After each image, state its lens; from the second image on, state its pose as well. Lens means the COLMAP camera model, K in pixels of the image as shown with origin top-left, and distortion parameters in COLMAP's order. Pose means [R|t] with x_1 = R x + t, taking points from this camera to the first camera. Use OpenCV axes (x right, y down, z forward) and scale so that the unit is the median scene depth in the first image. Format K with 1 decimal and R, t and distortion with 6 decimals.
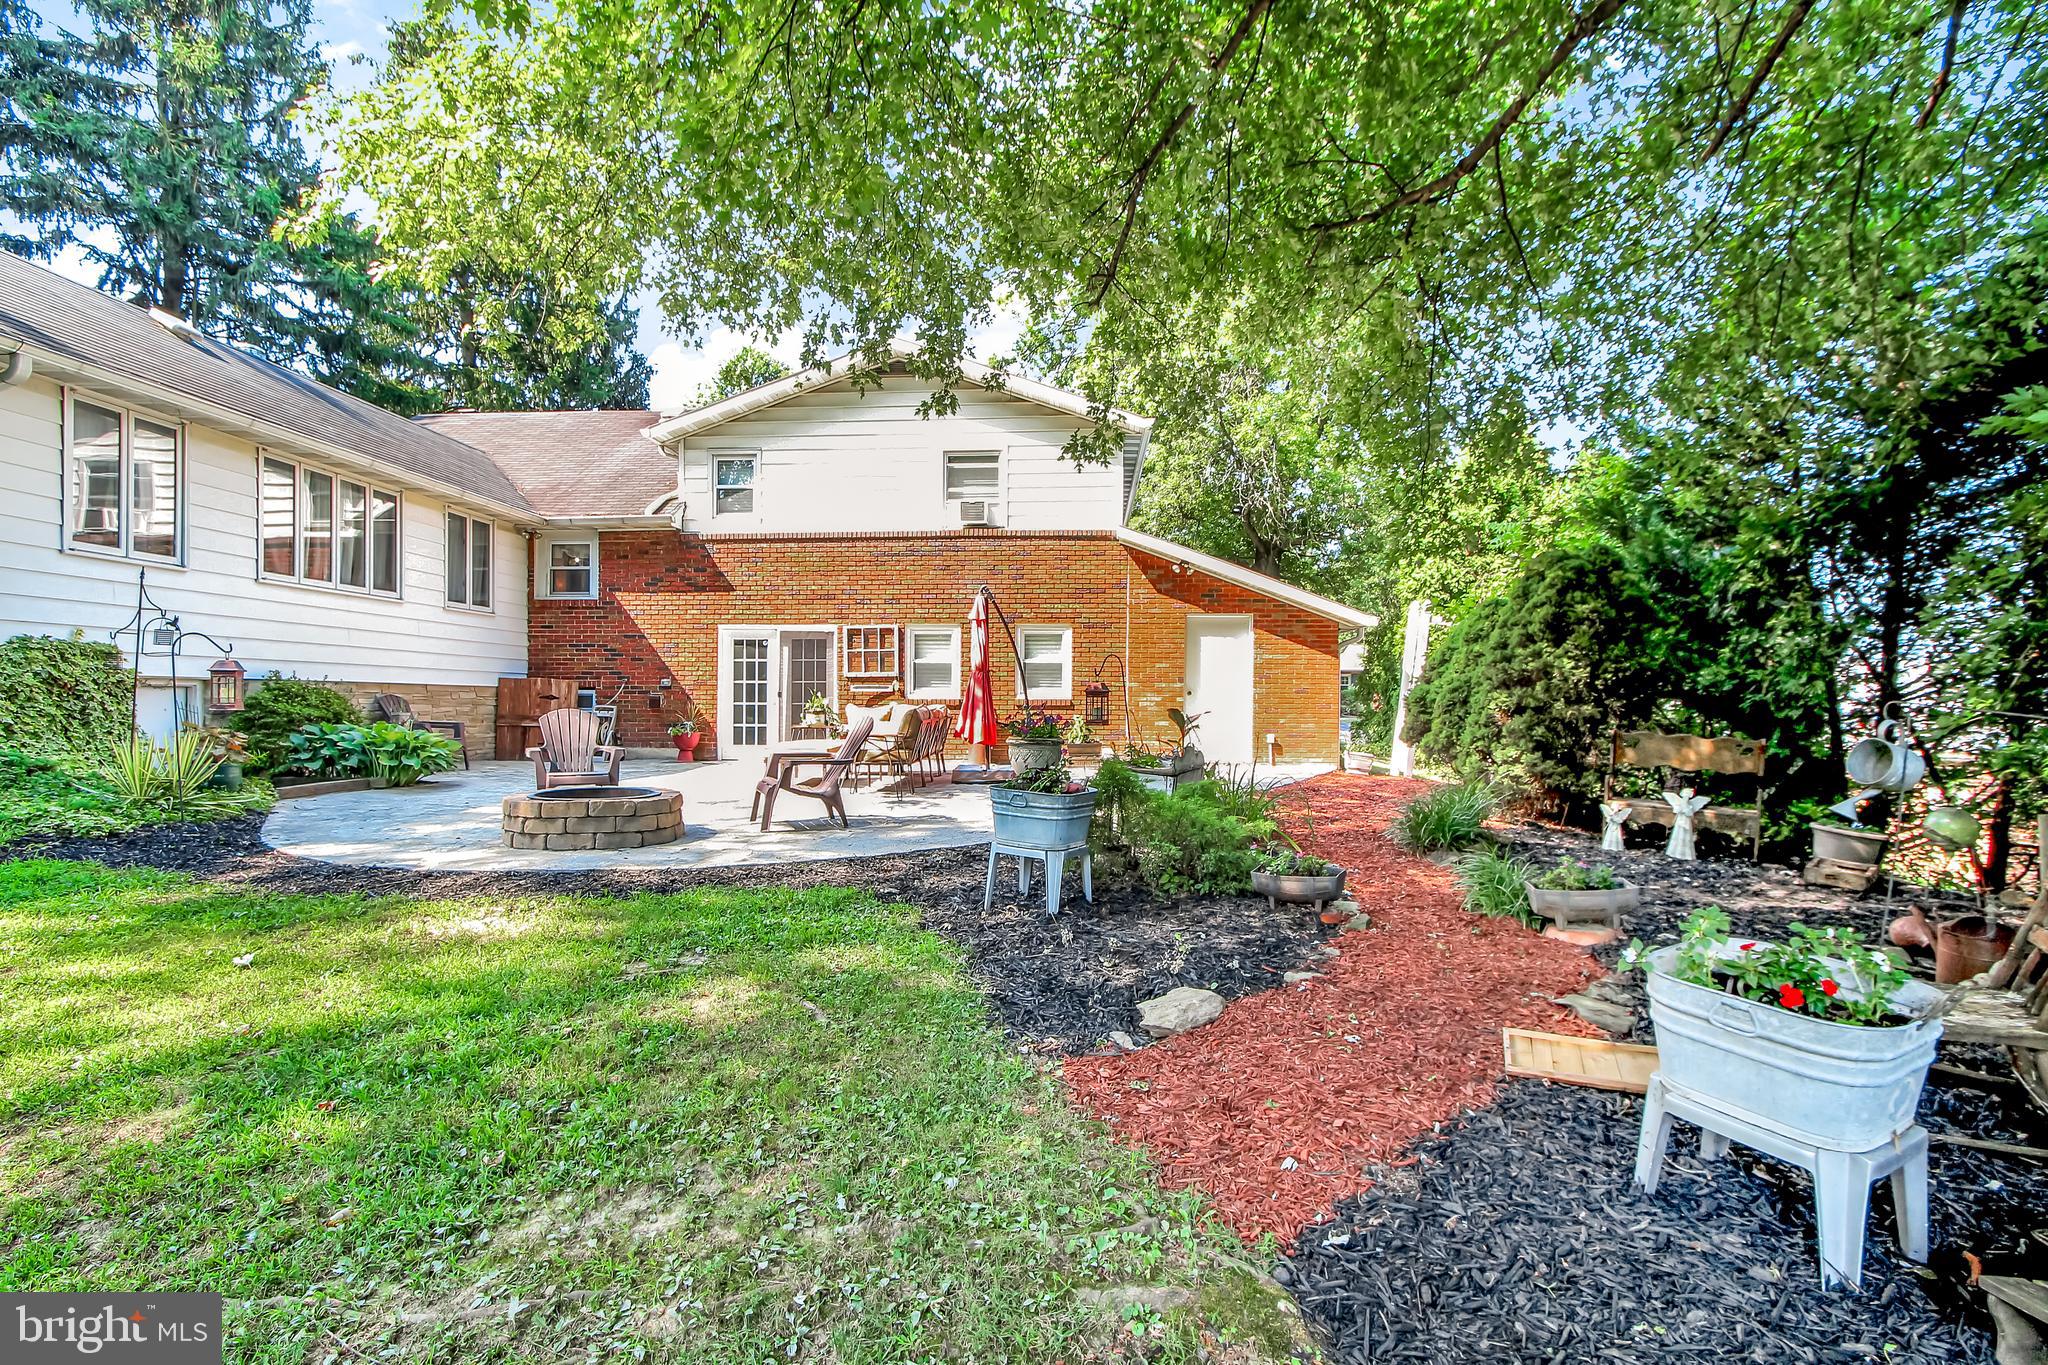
lens RADIAL K [[948.4, 0, 1011.1], [0, 948.4, 693.8], [0, 0, 1]] dist [-0.006835, 0.003054]
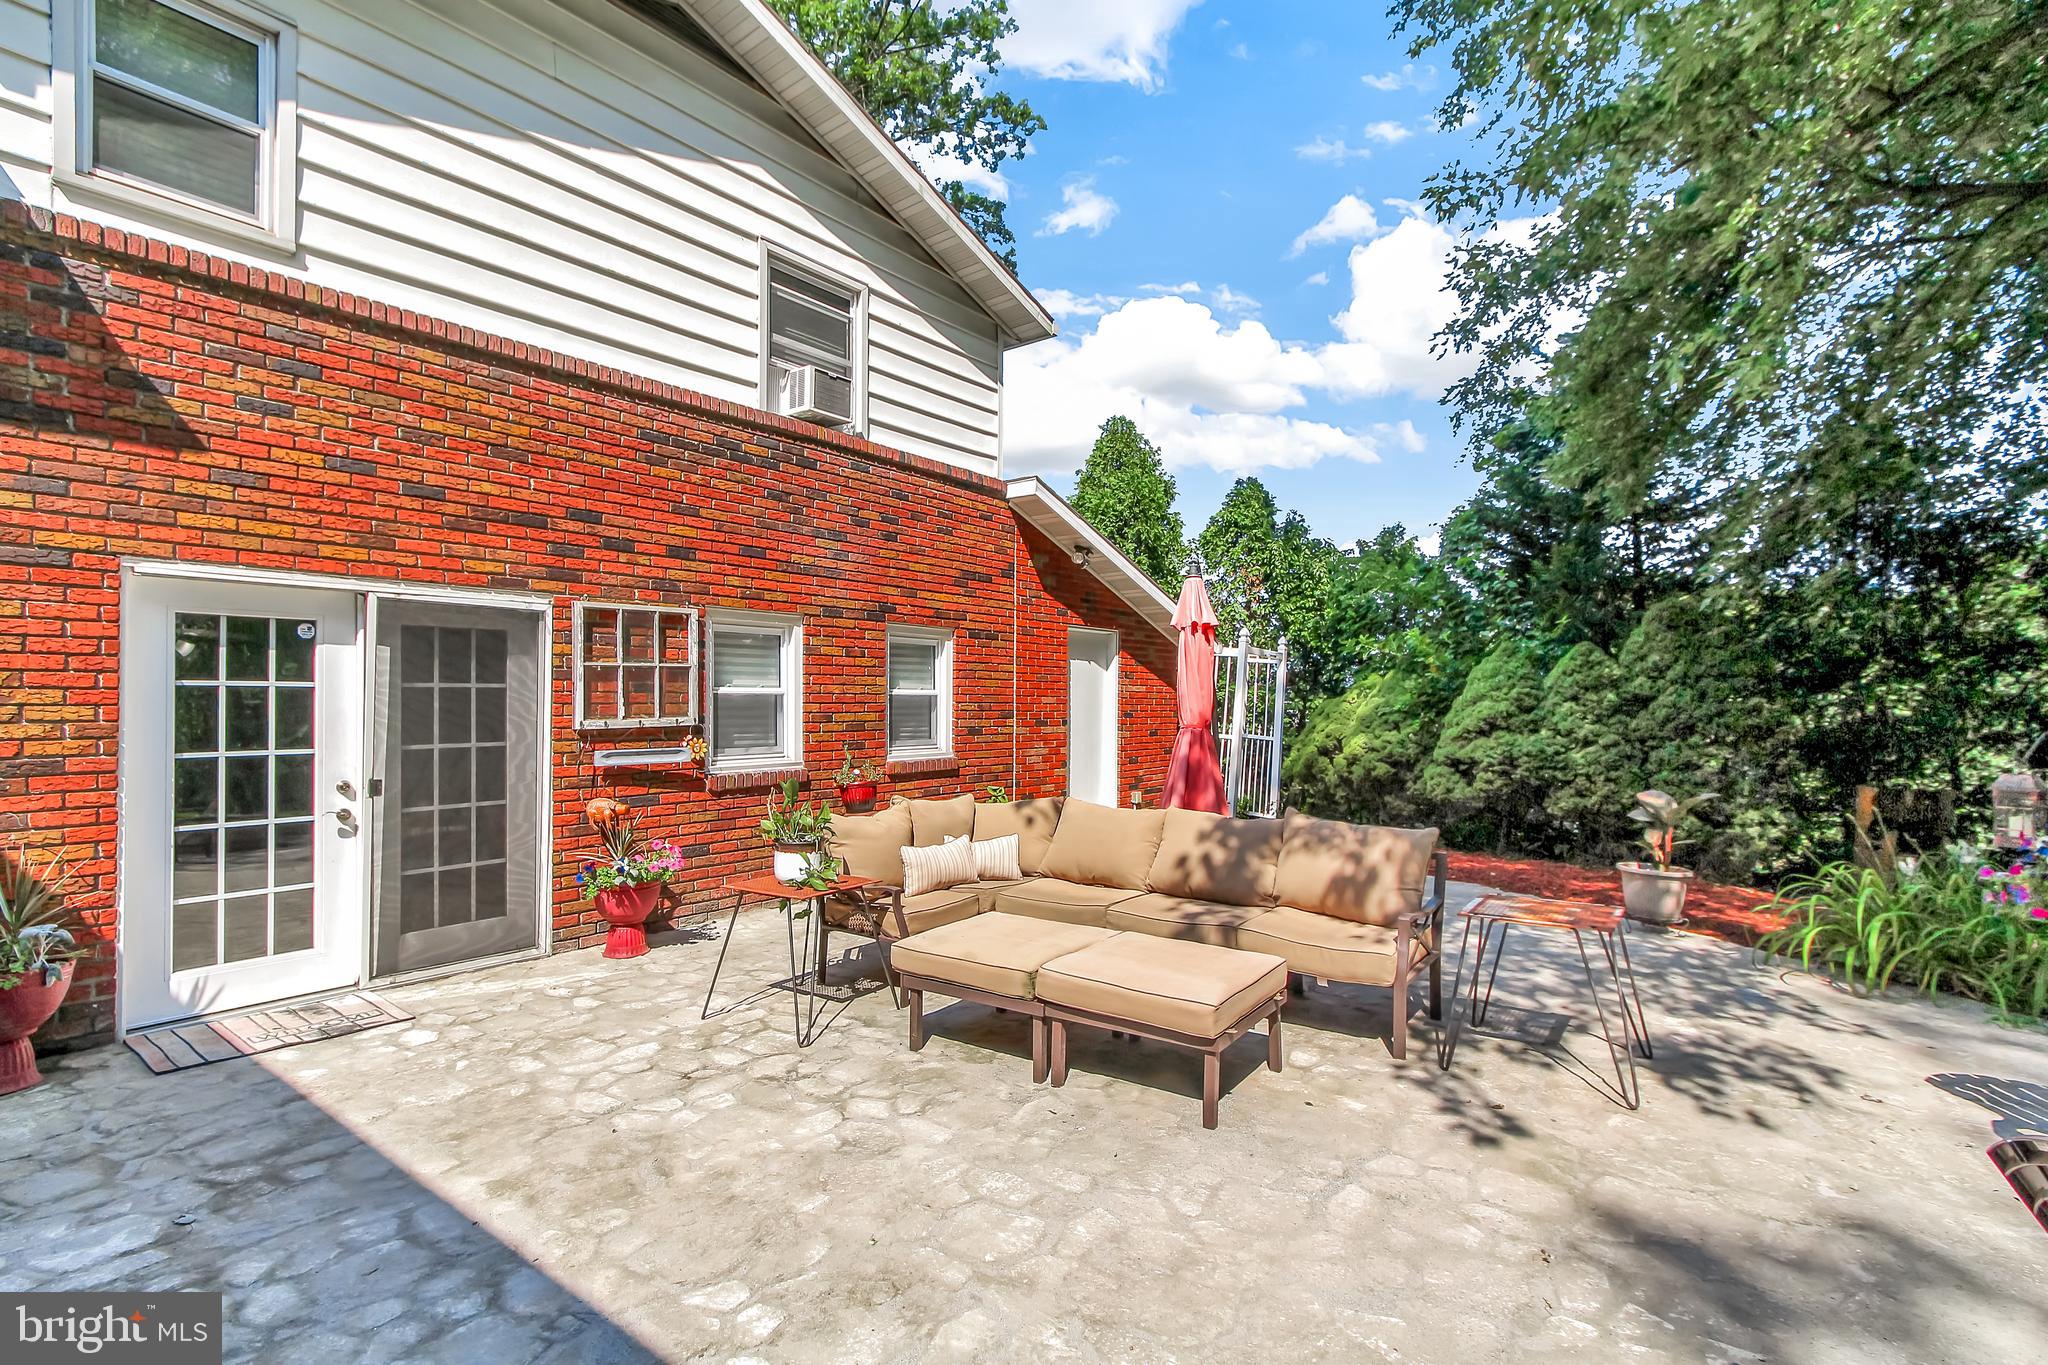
lens RADIAL K [[998.3, 0, 1039.2], [0, 998.3, 681.9], [0, 0, 1]] dist [0.006681, 0.001696]
pose [[0.536008, 0.013410, 0.844106, -0.454392], [0.000584, 0.999868, -0.016255, -0.033512], [-0.844212, 0.009206, 0.535930, 0.666247]]
